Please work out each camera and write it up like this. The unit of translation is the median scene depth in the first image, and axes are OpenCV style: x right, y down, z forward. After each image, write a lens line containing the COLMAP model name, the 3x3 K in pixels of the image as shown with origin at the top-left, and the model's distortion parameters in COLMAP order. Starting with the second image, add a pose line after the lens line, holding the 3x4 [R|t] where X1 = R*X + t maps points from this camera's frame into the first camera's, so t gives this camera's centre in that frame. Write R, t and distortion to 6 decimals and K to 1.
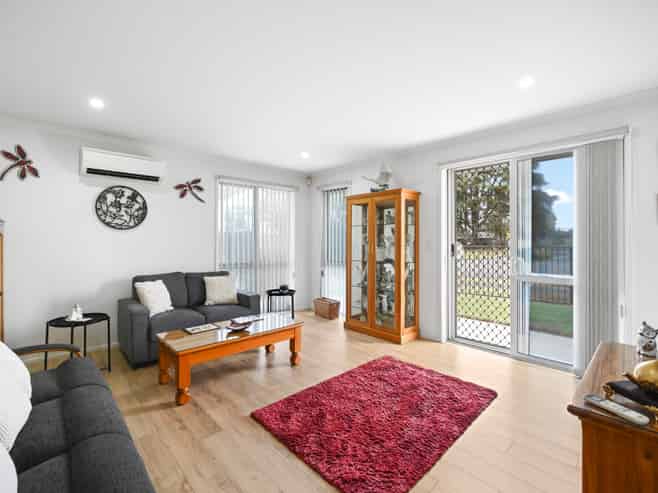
lens RADIAL K [[264.3, 0, 329.2], [0, 264.3, 241.4], [0, 0, 1]] dist [-0.001531, -0.000025]
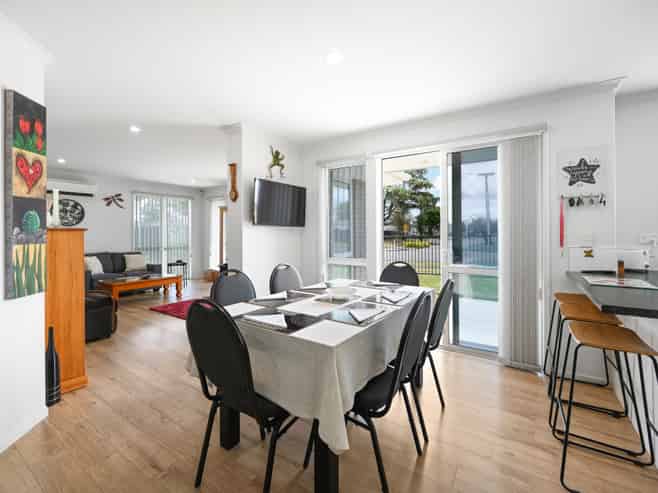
lens RADIAL K [[264.3, 0, 319.7], [0, 264.3, 233.8], [0, 0, 1]] dist [0.000409, 0.000007]
pose [[0.975508, -0.001399, 0.219959, 0.349764], [0.001731, 0.999998, -0.001317, 0.007269], [-0.219957, 0.001666, 0.975508, -0.869581]]
